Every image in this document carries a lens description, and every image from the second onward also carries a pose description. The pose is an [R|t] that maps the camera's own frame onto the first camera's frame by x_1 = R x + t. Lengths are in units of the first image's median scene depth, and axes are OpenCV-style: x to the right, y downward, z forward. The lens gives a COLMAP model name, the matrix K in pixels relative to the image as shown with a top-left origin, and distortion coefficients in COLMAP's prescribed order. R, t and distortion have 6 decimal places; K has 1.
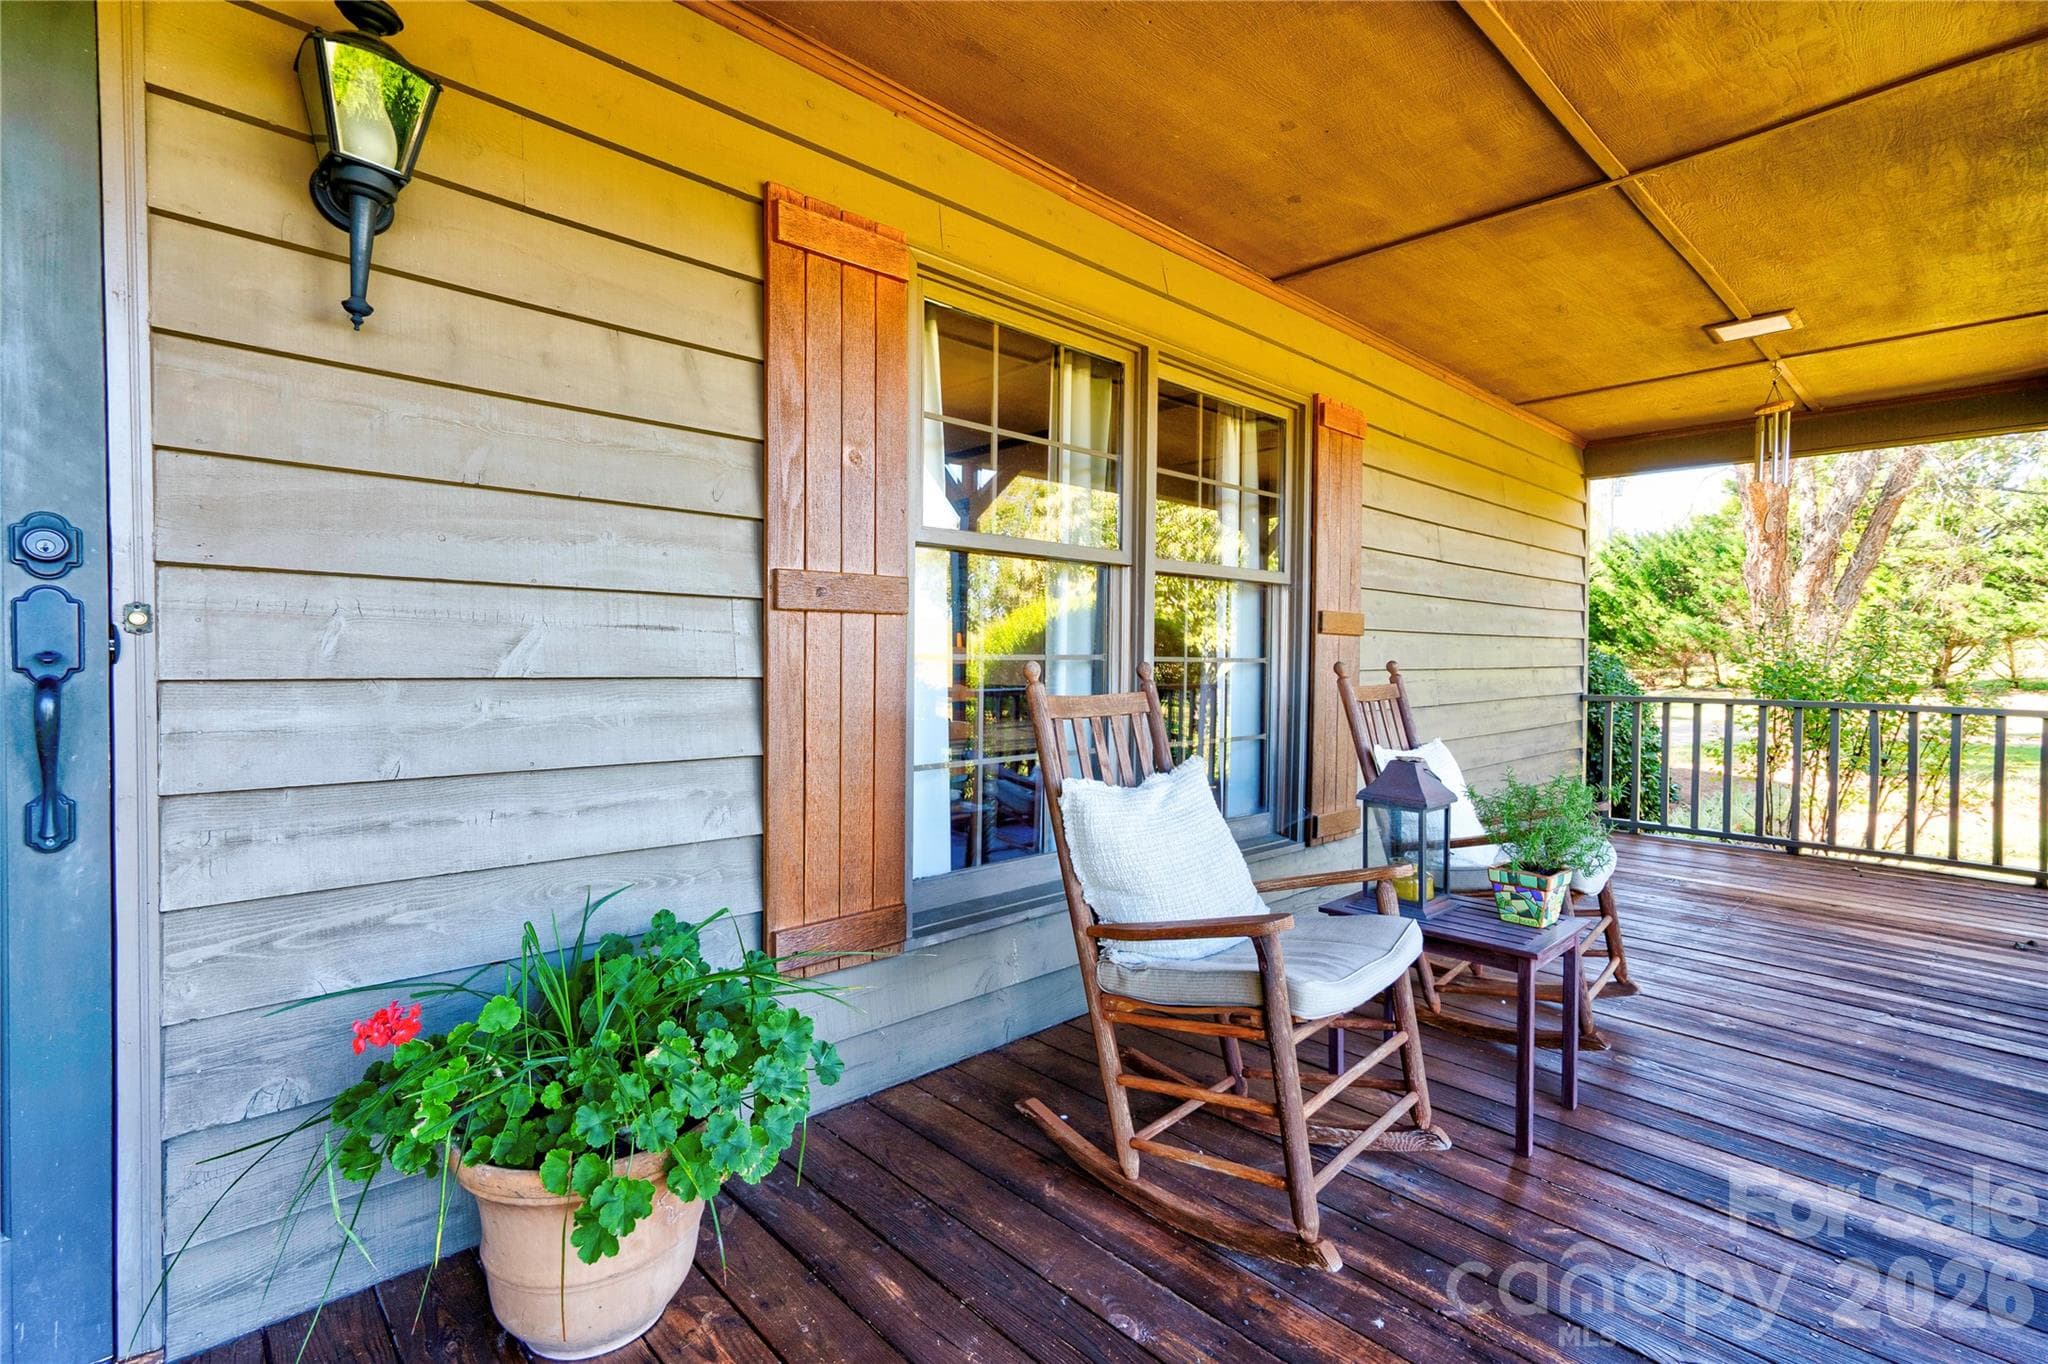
lens RADIAL K [[938.4, 0, 1022.7], [0, 938.4, 676.4], [0, 0, 1]] dist [-0.001578, 0.002219]
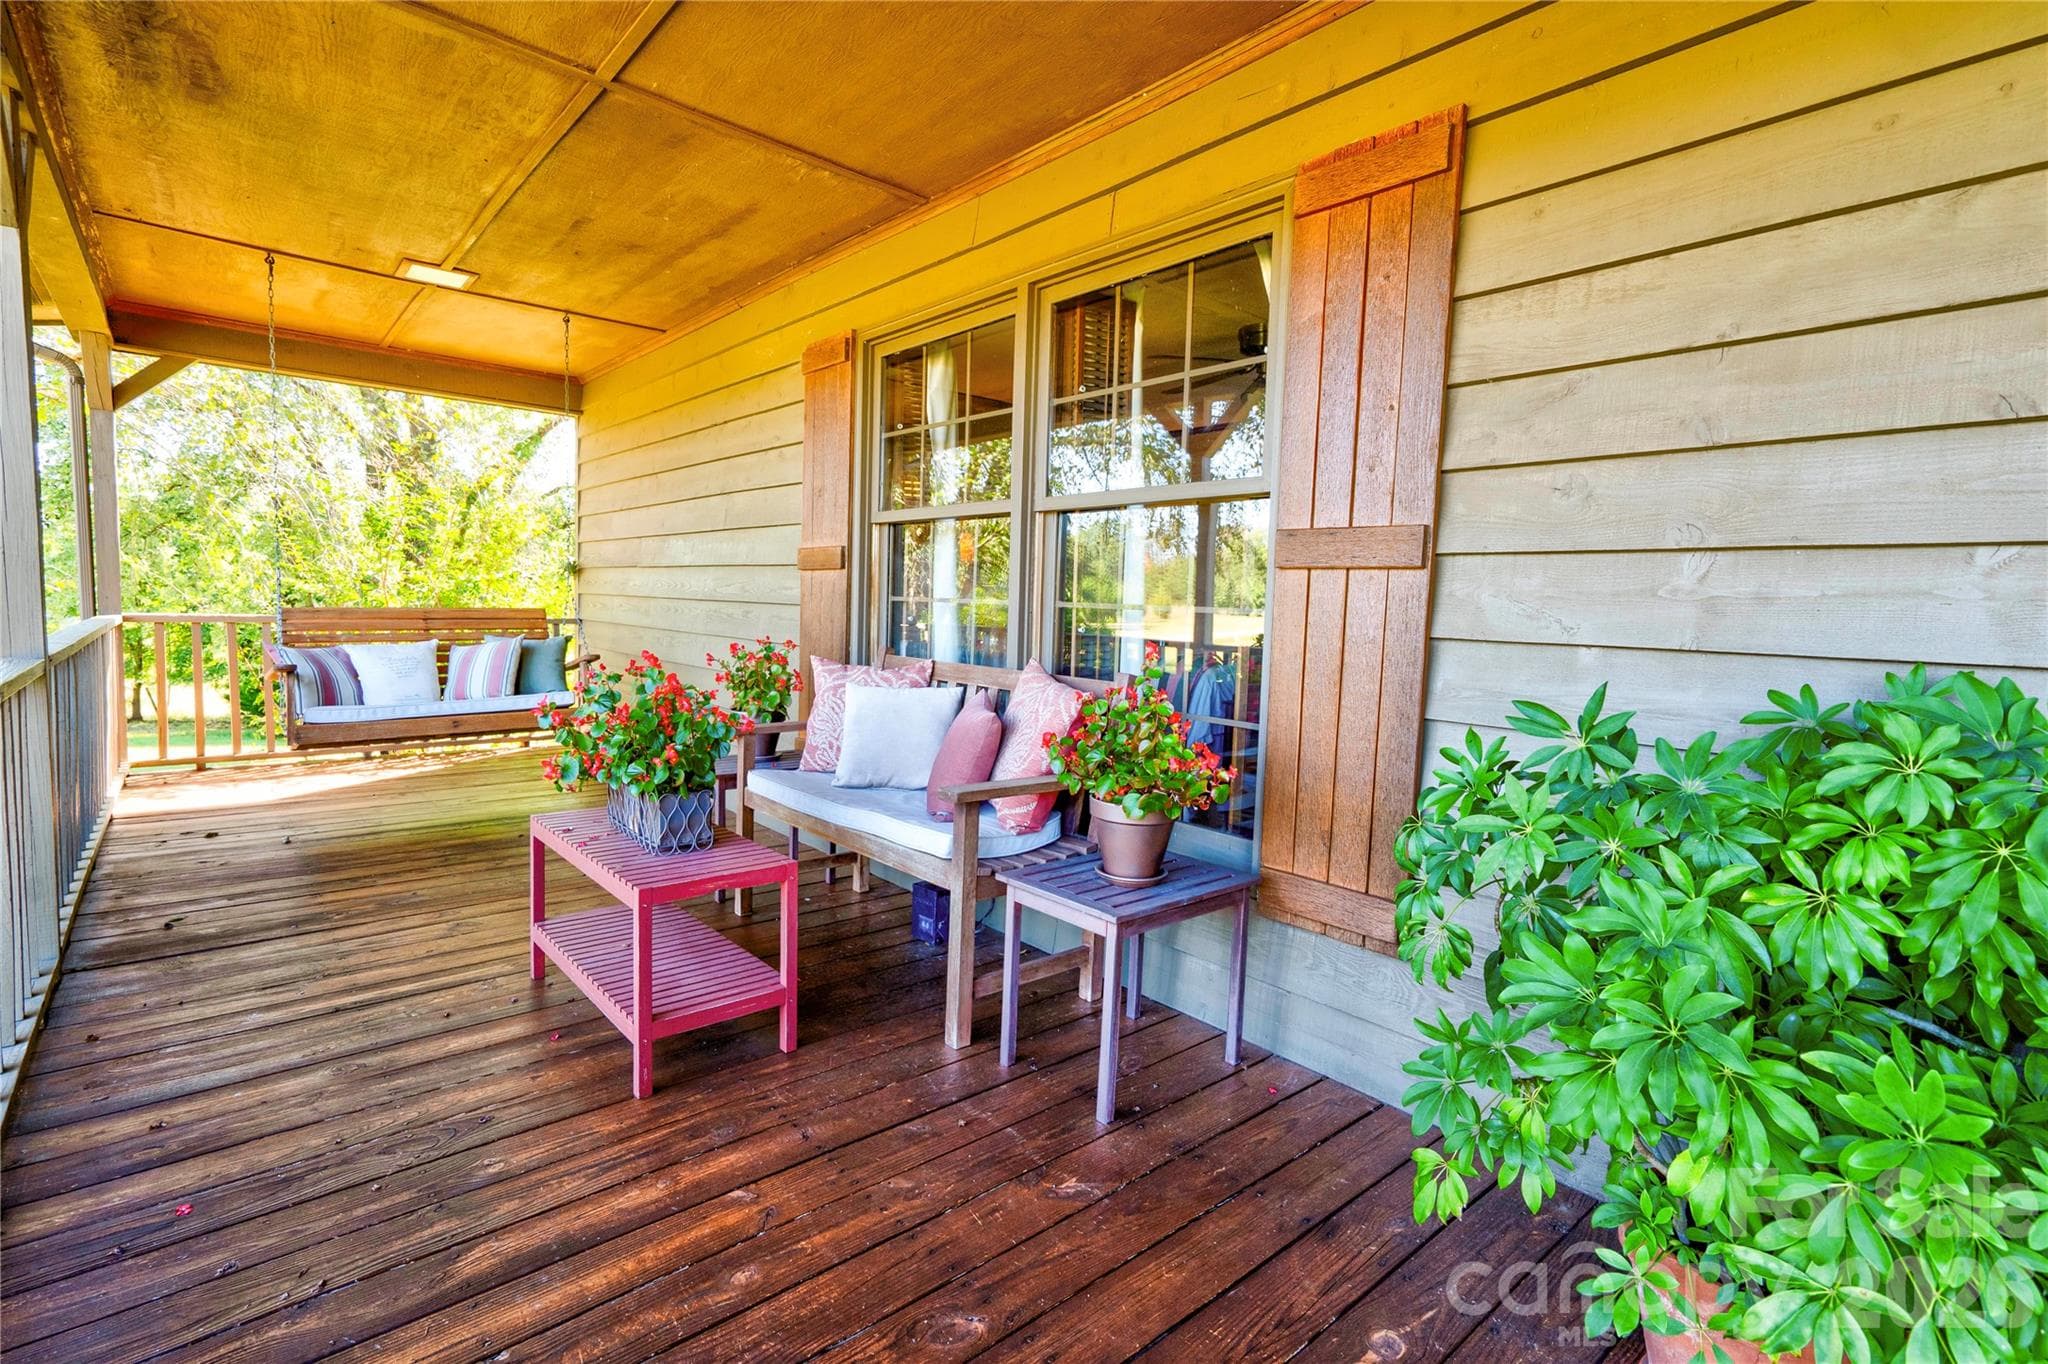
lens RADIAL K [[938.4, 0, 1021.3], [0, 938.4, 678.5], [0, 0, 1]] dist [-0.001578, 0.002219]
pose [[-0.040389, 0.065789, -0.997016, 0.956319], [-0.058360, 0.995971, 0.068084, -0.005508], [0.997478, 0.060935, -0.036387, 0.883857]]
